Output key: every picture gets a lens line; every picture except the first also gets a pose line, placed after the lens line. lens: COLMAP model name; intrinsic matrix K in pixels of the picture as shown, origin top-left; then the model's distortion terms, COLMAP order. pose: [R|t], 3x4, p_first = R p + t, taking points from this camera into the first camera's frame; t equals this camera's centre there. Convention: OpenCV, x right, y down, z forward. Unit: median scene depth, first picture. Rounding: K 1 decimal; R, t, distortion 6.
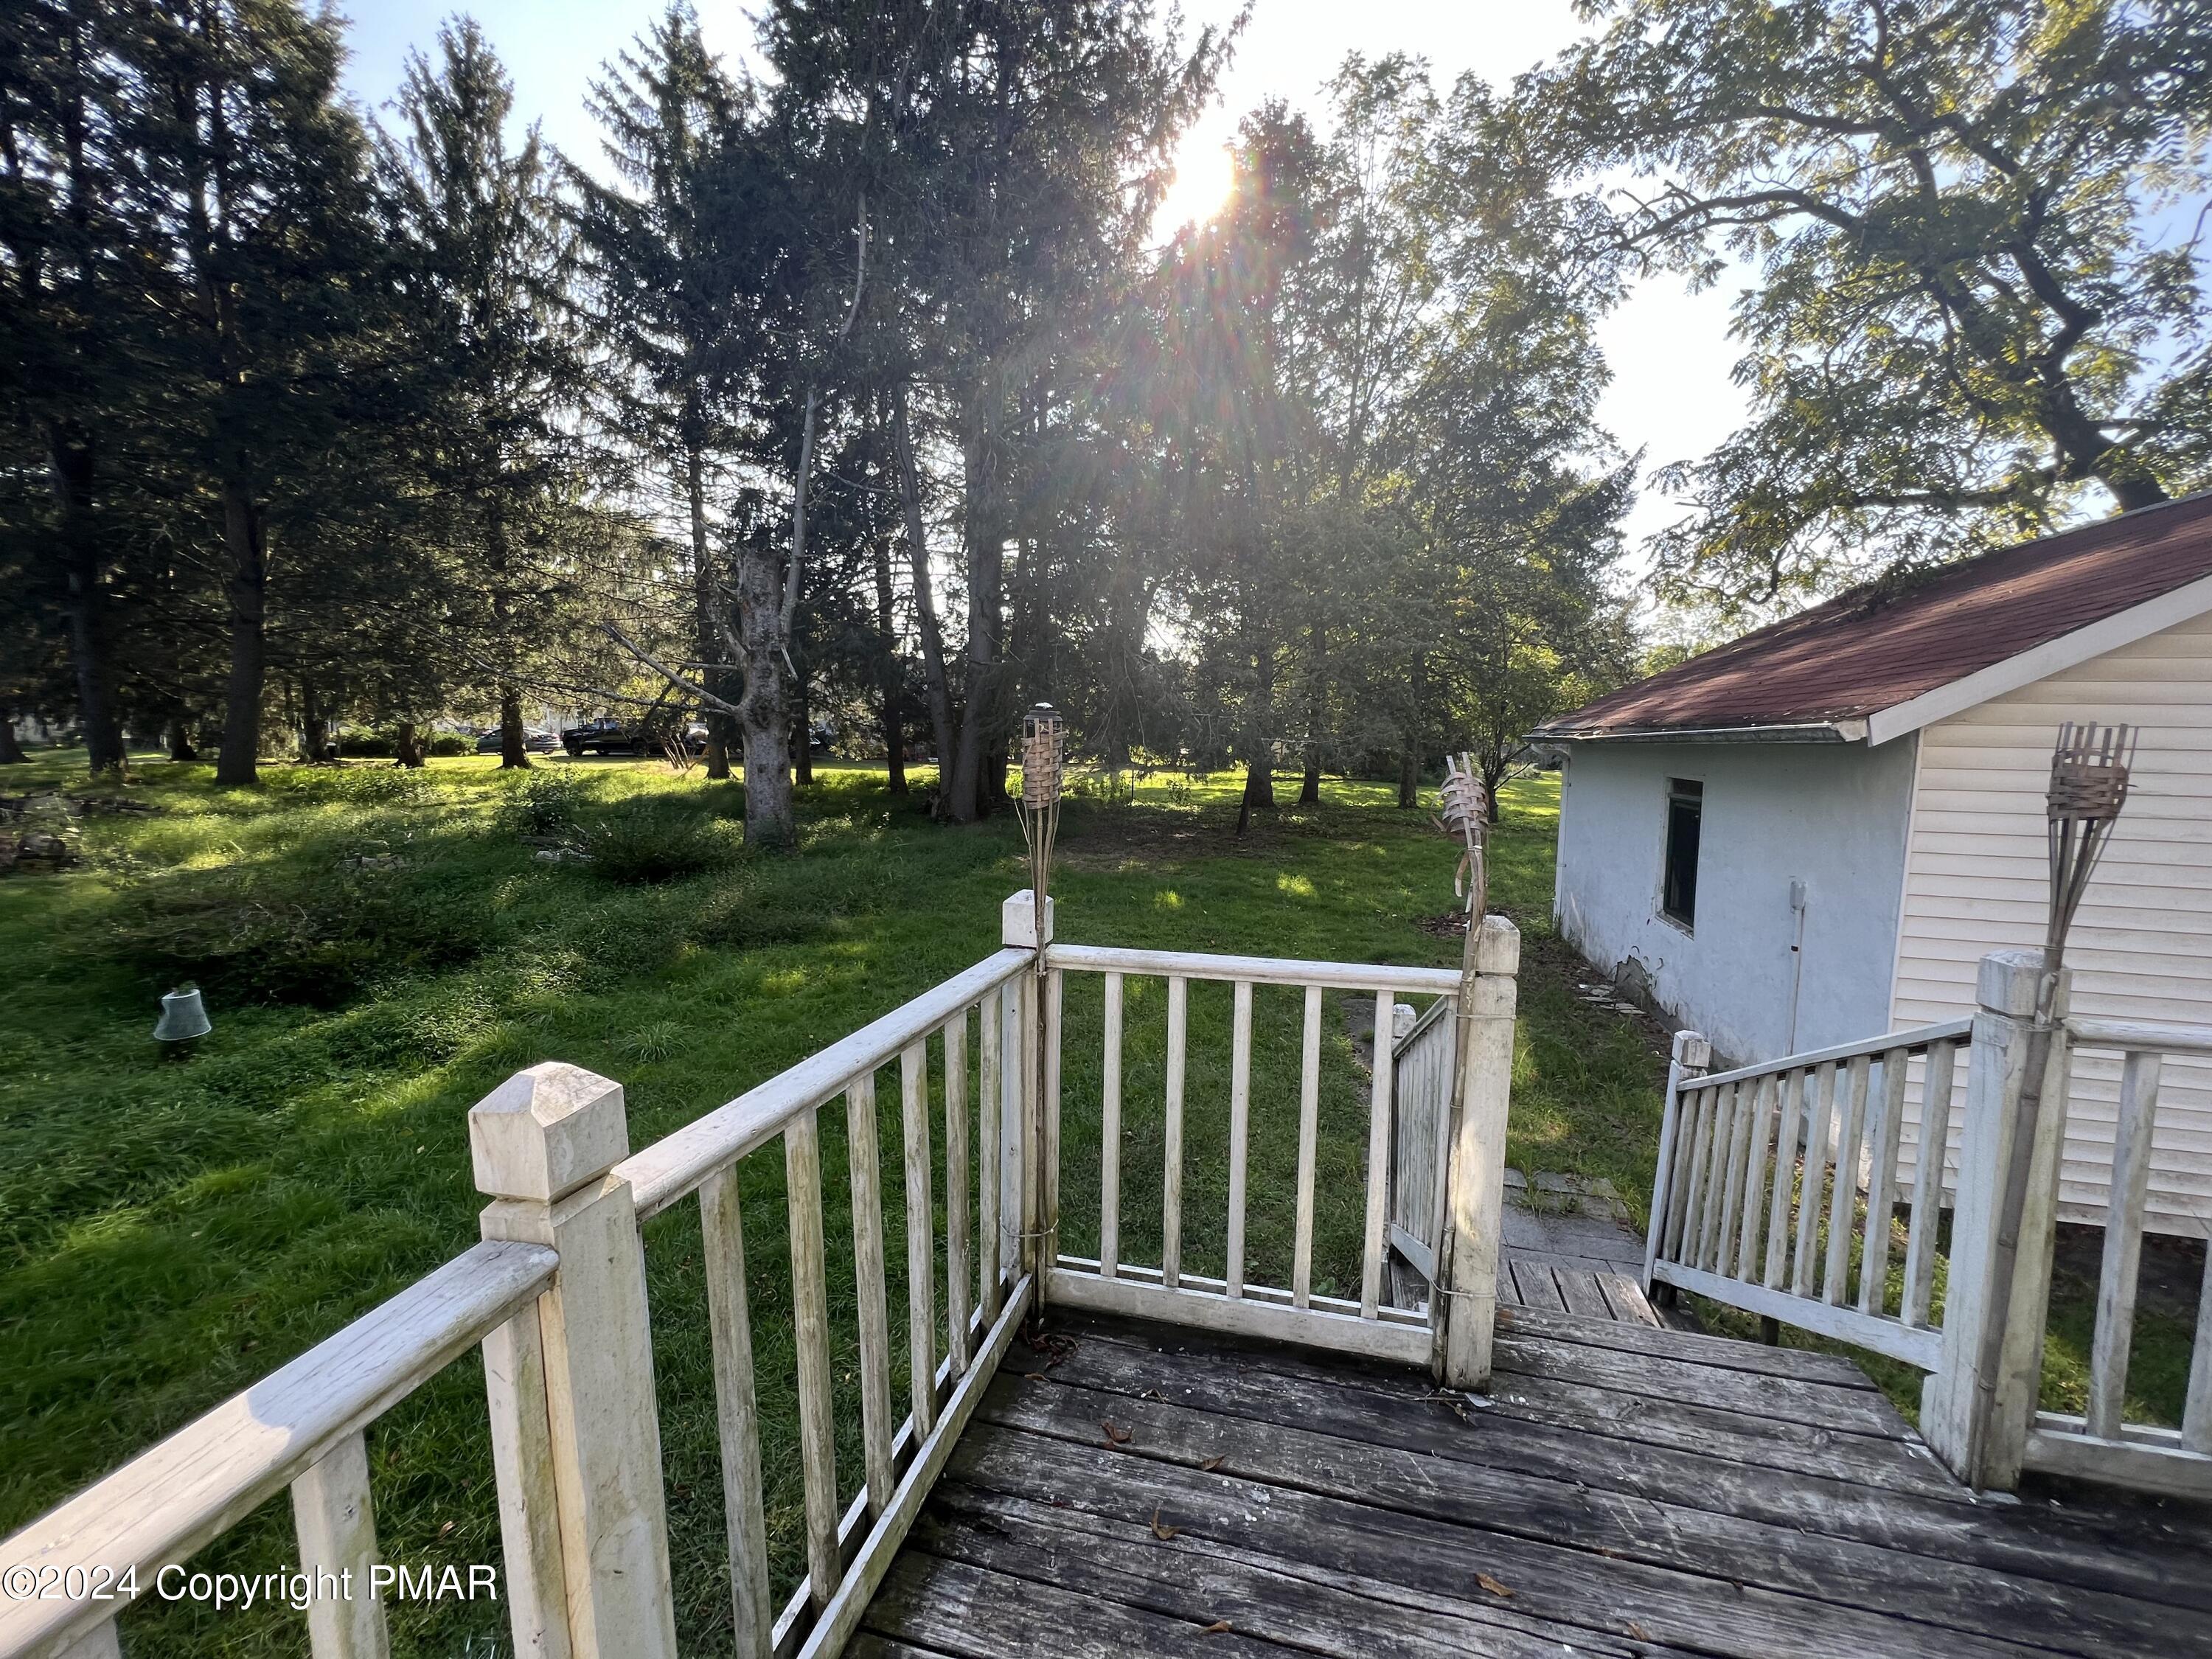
lens RADIAL K [[884.0, 0, 1108.9], [0, 884.0, 829.6], [0, 0, 1]] dist [-0.001779, 0.000243]
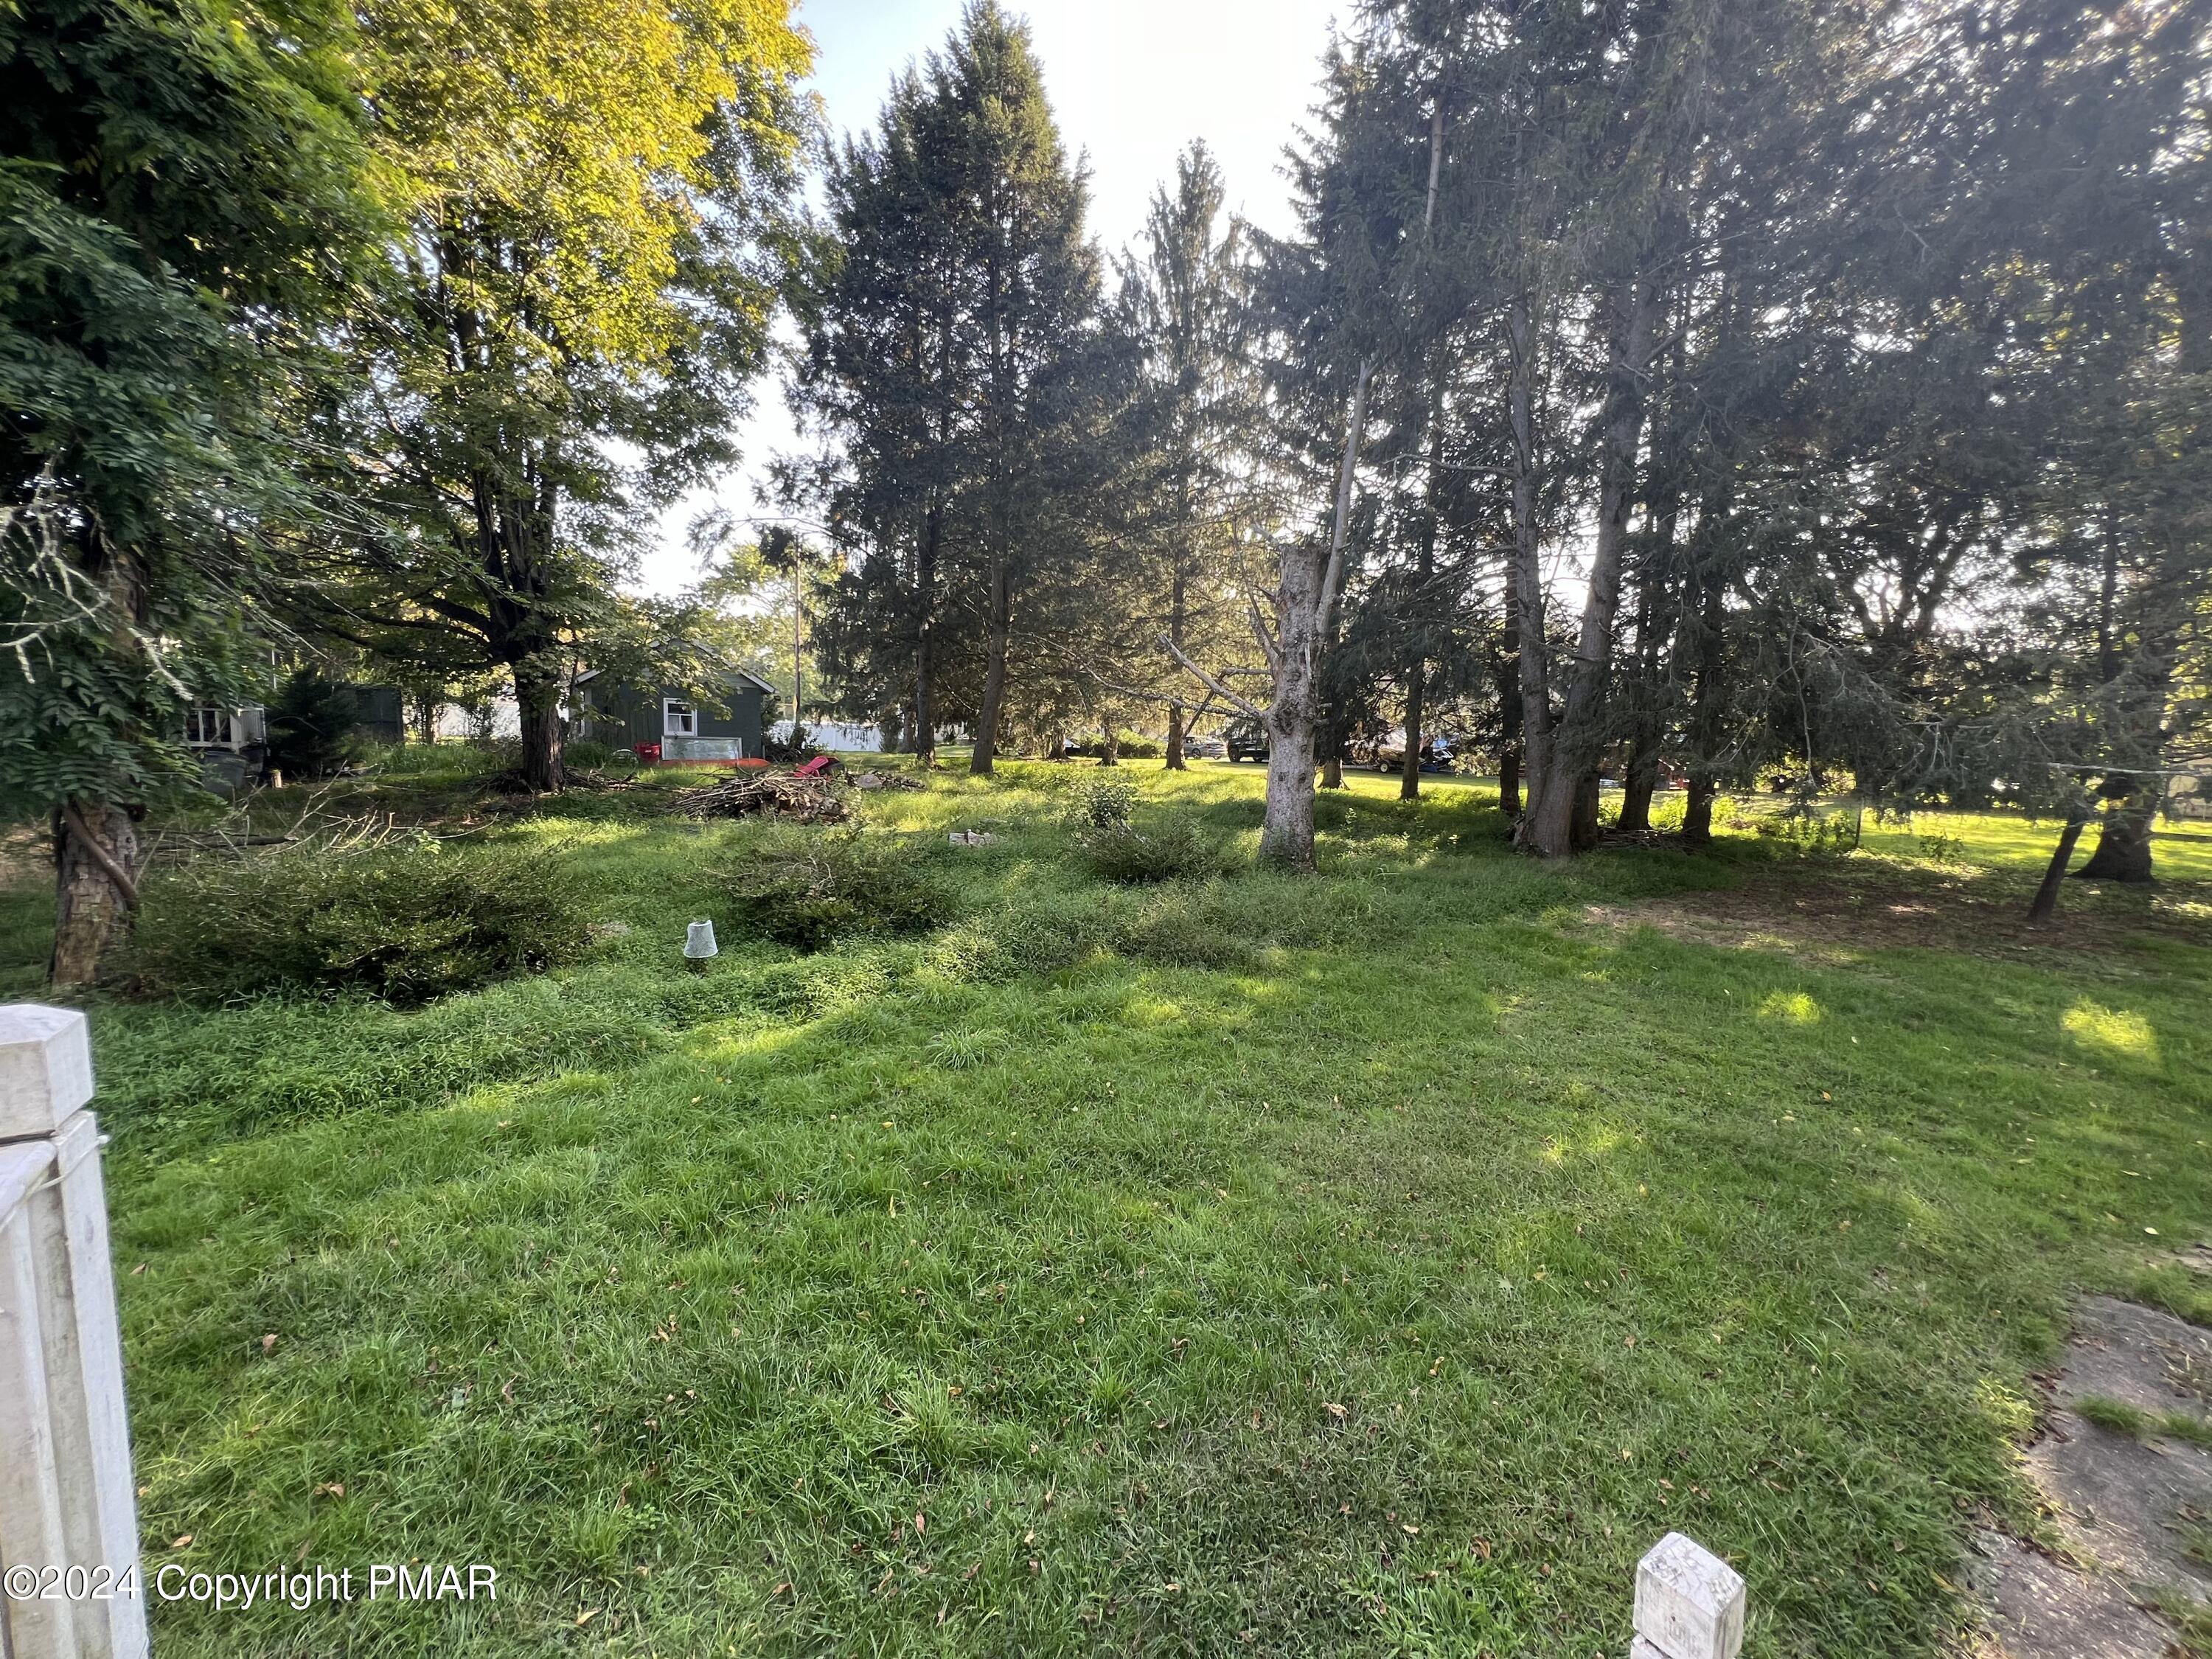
lens RADIAL K [[884.0, 0, 1110.6], [0, 884.0, 830.7], [0, 0, 1]] dist [-0.001779, 0.000243]
pose [[0.748846, 0.084801, -0.657297, 0.052544], [-0.094716, 0.995293, 0.020499, -0.007136], [0.655941, 0.046906, 0.753353, 0.088341]]
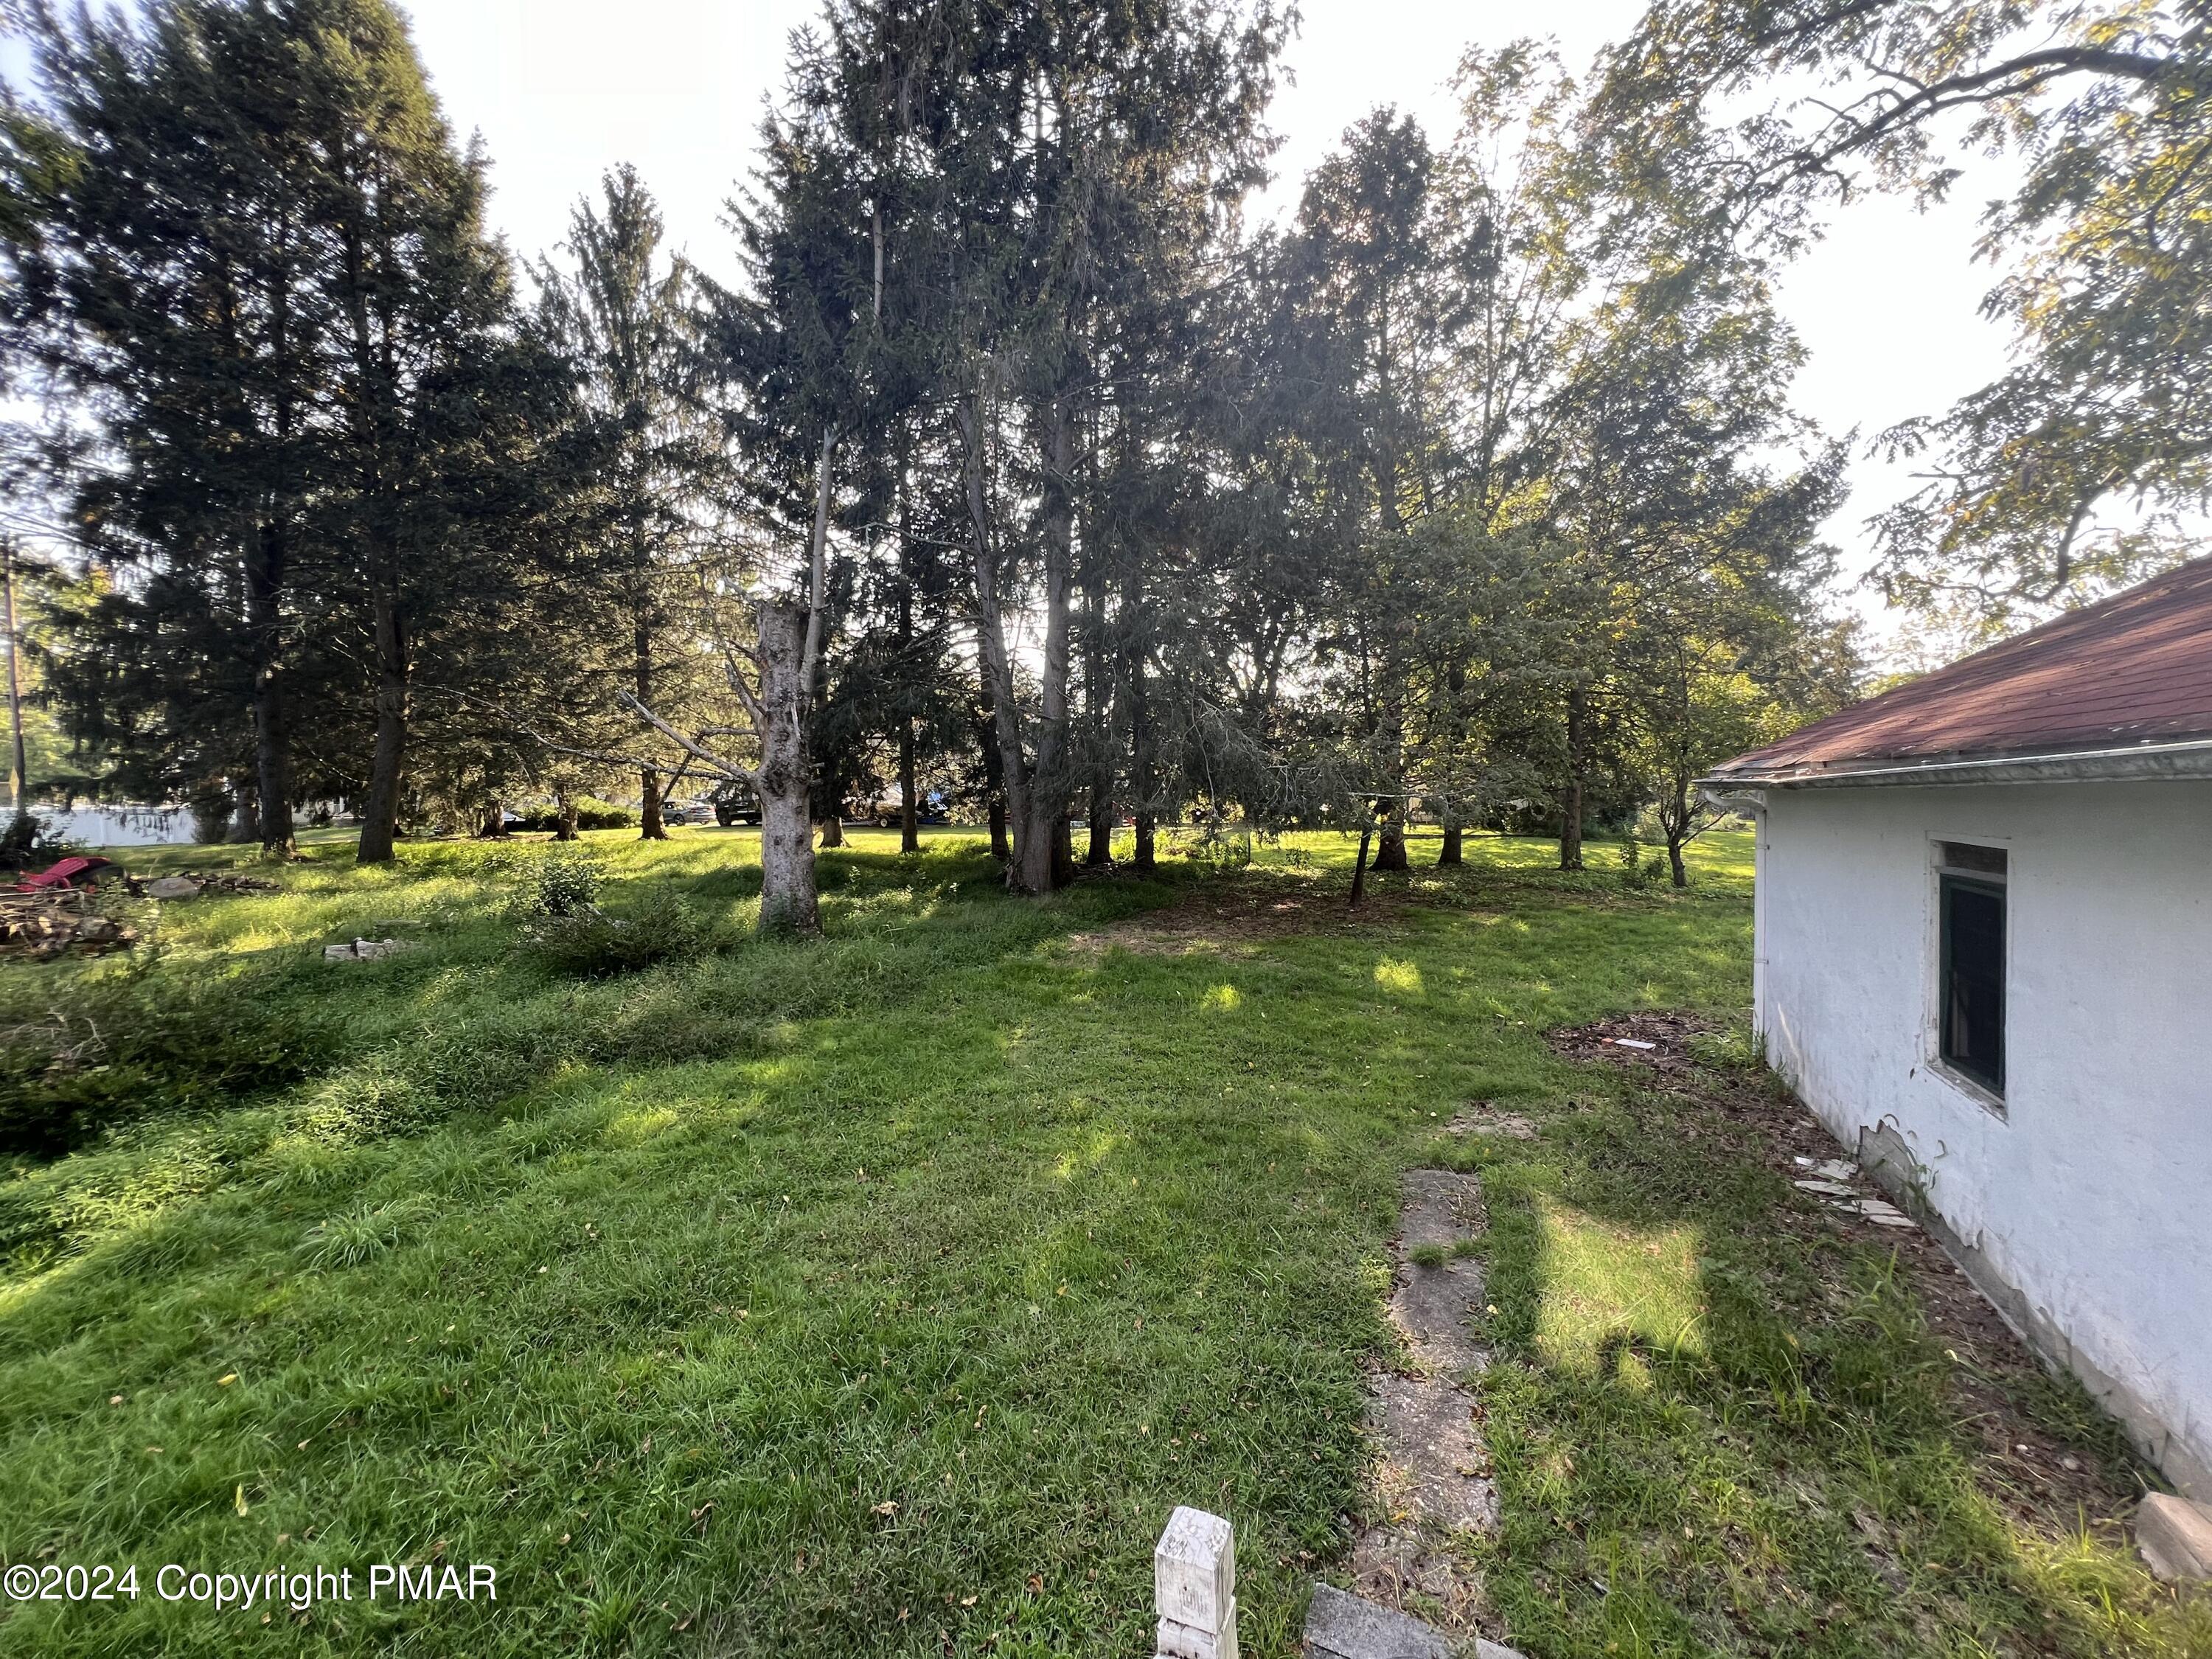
lens RADIAL K [[884.0, 0, 1108.8], [0, 884.0, 830.7], [0, 0, 1]] dist [-0.001779, 0.000243]
pose [[0.984449, -0.018690, -0.174674, 0.053160], [0.007115, 0.997750, -0.066660, -0.008726], [0.175527, 0.064380, 0.982367, 0.089778]]
